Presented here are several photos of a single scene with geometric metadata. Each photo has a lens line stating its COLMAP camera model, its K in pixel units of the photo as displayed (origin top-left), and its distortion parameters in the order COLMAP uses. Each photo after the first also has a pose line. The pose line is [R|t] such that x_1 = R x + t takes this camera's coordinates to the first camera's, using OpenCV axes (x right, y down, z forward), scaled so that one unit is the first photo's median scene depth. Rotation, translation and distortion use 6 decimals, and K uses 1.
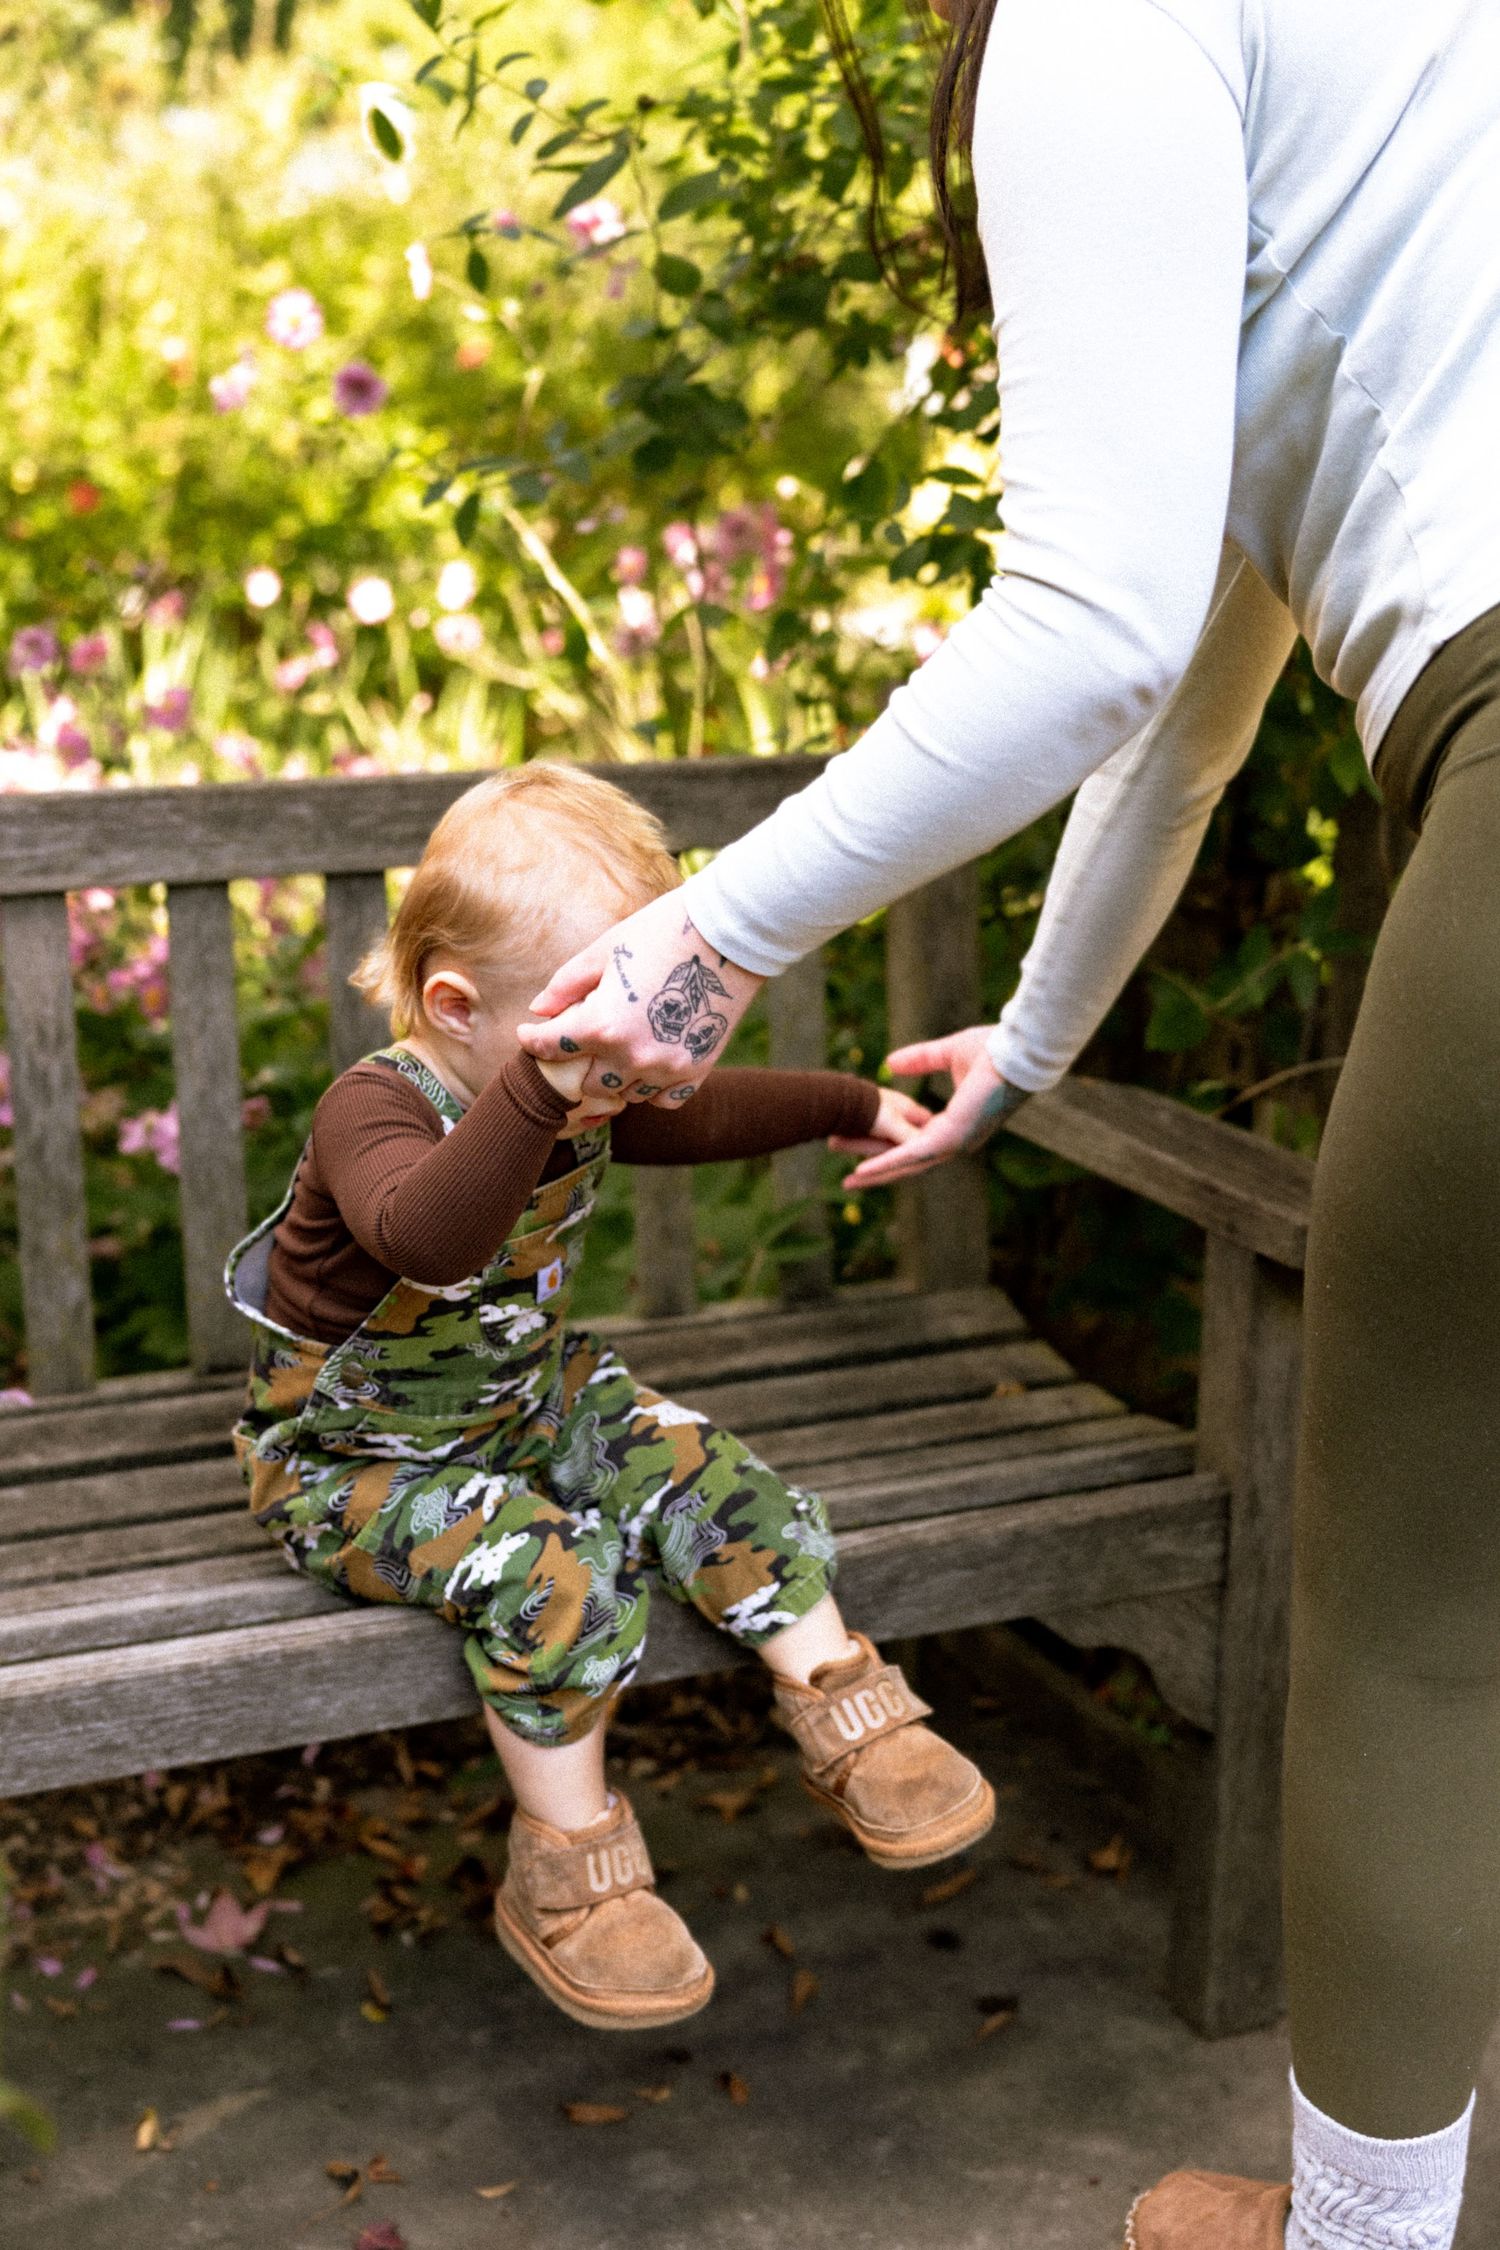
lens RADIAL K [[3150.0, 0, 750.0], [0, 3150.0, 1125.0], [0, 0, 1]] dist [0.017242, 0.020549]
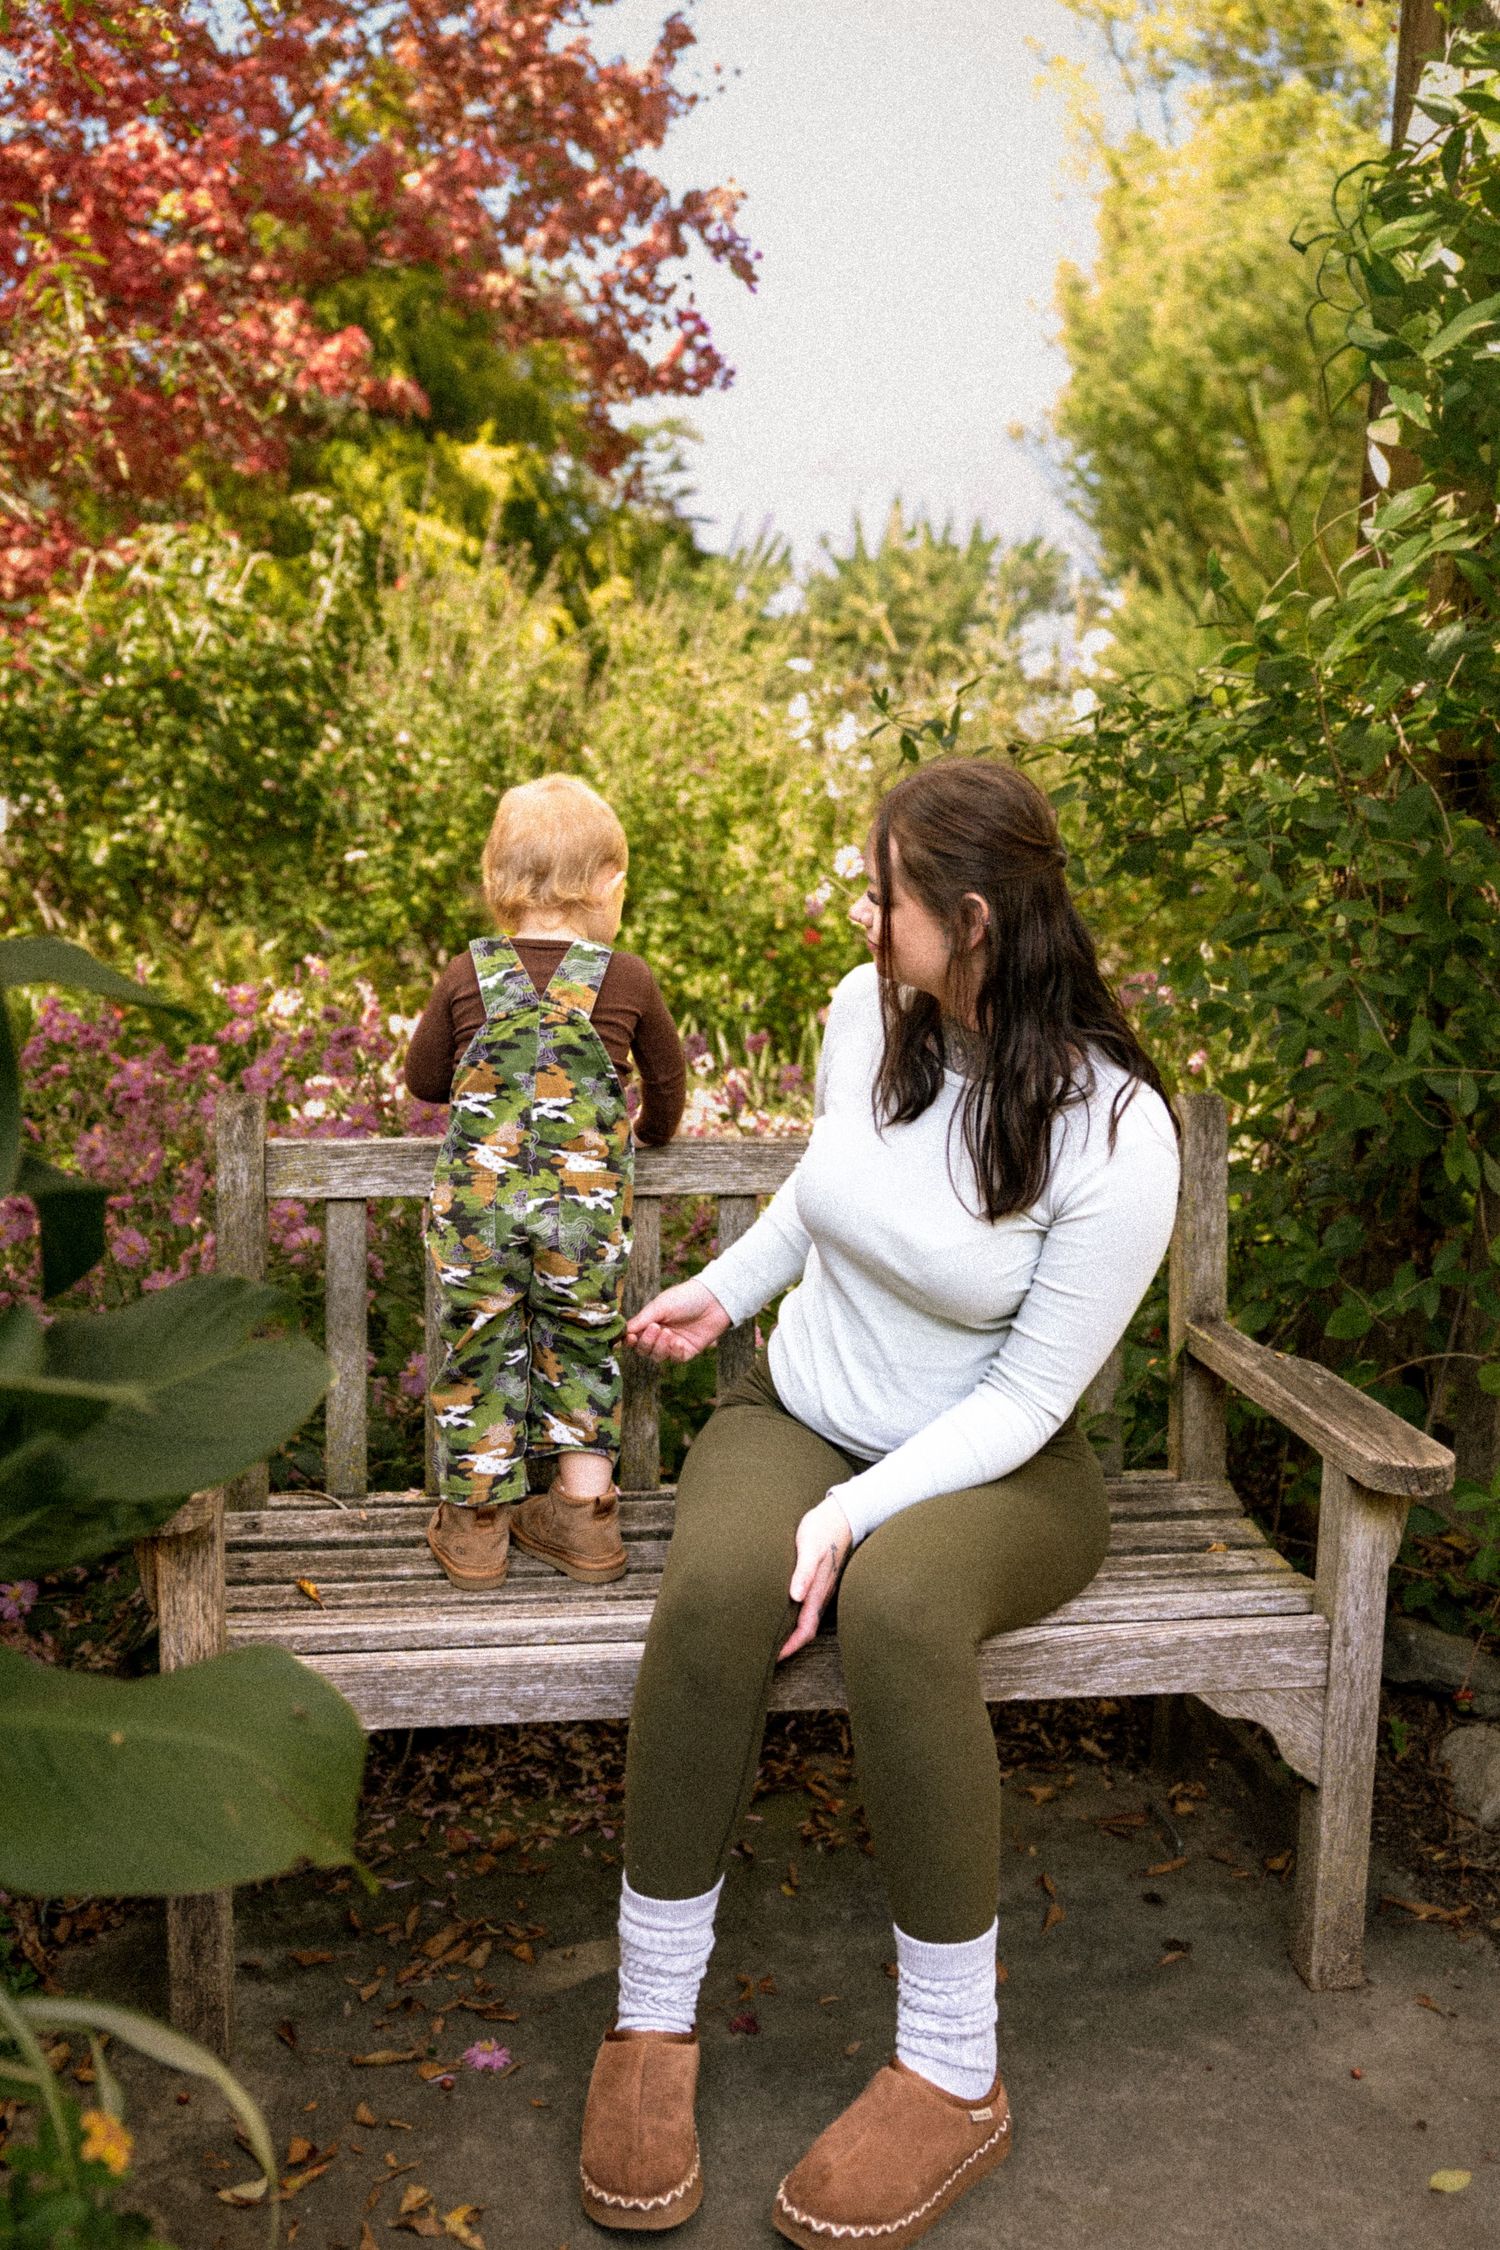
lens RADIAL K [[2084.1, 0, 750.0], [0, 2084.1, 1125.0], [0, 0, 1]] dist [0.000678, 0.010062]
pose [[0.962158, 0.053370, -0.267215, 0.131334], [-0.078709, 0.993265, -0.085023, -0.019468], [0.260878, 0.102837, 0.959879, -0.084581]]
